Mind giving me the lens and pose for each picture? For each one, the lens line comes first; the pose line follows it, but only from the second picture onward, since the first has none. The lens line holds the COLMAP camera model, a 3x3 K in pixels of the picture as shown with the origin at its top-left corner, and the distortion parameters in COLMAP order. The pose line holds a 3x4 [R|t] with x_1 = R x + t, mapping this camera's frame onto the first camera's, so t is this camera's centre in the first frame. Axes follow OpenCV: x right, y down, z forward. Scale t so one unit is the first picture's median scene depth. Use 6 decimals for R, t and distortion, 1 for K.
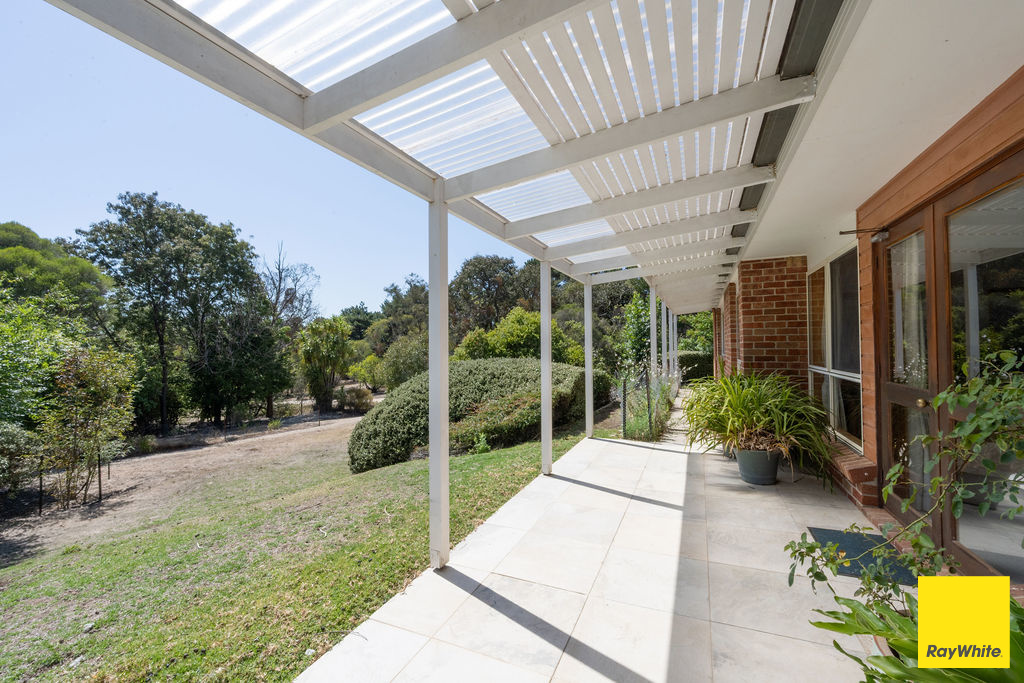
lens RADIAL K [[402.7, 0, 515.7], [0, 402.7, 344.9], [0, 0, 1]] dist [-0.000514, -0.000347]
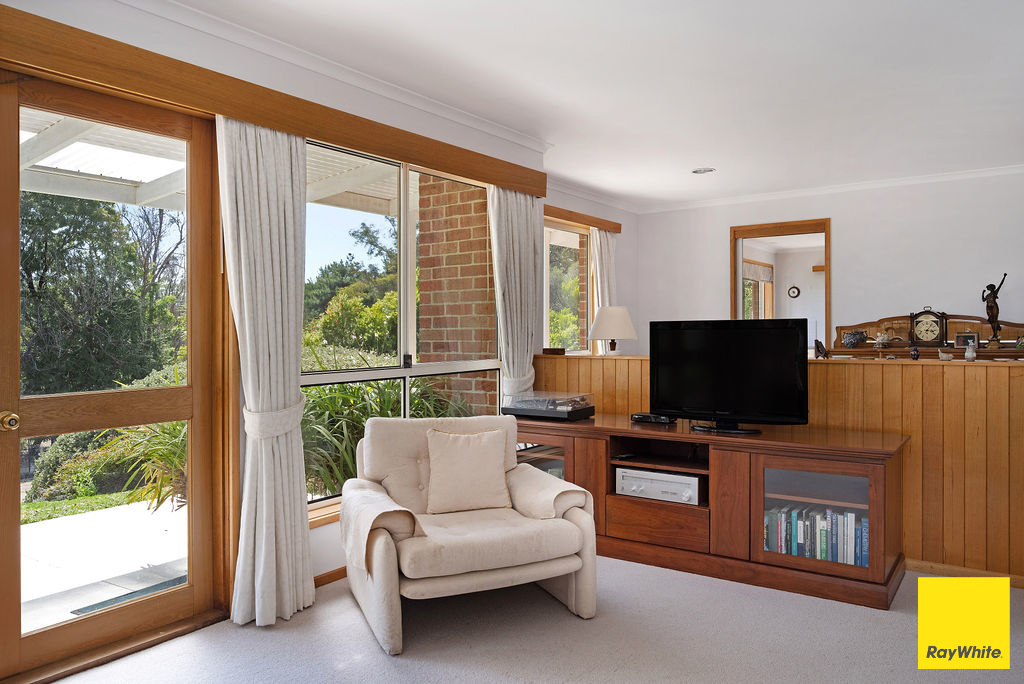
lens RADIAL K [[707.9, 0, 513.4], [0, 707.9, 338.6], [0, 0, 1]] dist [-0.011758, 0.000957]
pose [[0.983267, 0.000925, -0.182170, 0.869881], [0.002404, 0.999834, 0.018050, 0.005511], [0.182156, -0.018186, 0.983101, 0.080441]]
